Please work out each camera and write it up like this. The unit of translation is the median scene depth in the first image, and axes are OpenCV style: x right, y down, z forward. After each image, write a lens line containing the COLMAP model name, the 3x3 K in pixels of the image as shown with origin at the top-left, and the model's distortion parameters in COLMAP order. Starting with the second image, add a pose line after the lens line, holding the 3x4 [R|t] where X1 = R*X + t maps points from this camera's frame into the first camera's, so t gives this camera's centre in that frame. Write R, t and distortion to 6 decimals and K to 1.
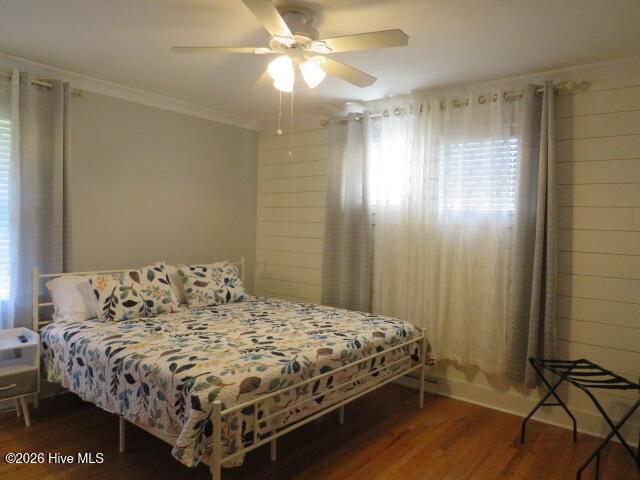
lens RADIAL K [[456.7, 0, 318.3], [0, 456.7, 235.7], [0, 0, 1]] dist [-0.021862, 0.001533]
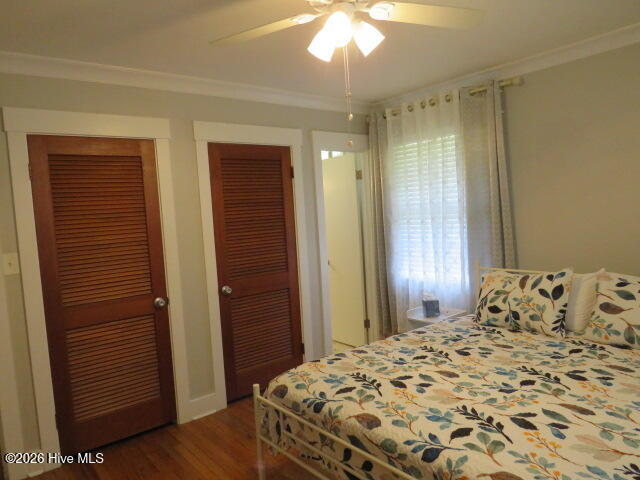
lens RADIAL K [[456.7, 0, 318.3], [0, 456.7, 235.7], [0, 0, 1]] dist [-0.021862, 0.001533]
pose [[-0.199417, 0.038286, -0.979166, 0.610481], [0.024674, 0.999116, 0.034041, -0.042025], [0.979604, -0.017372, -0.200186, 0.953073]]
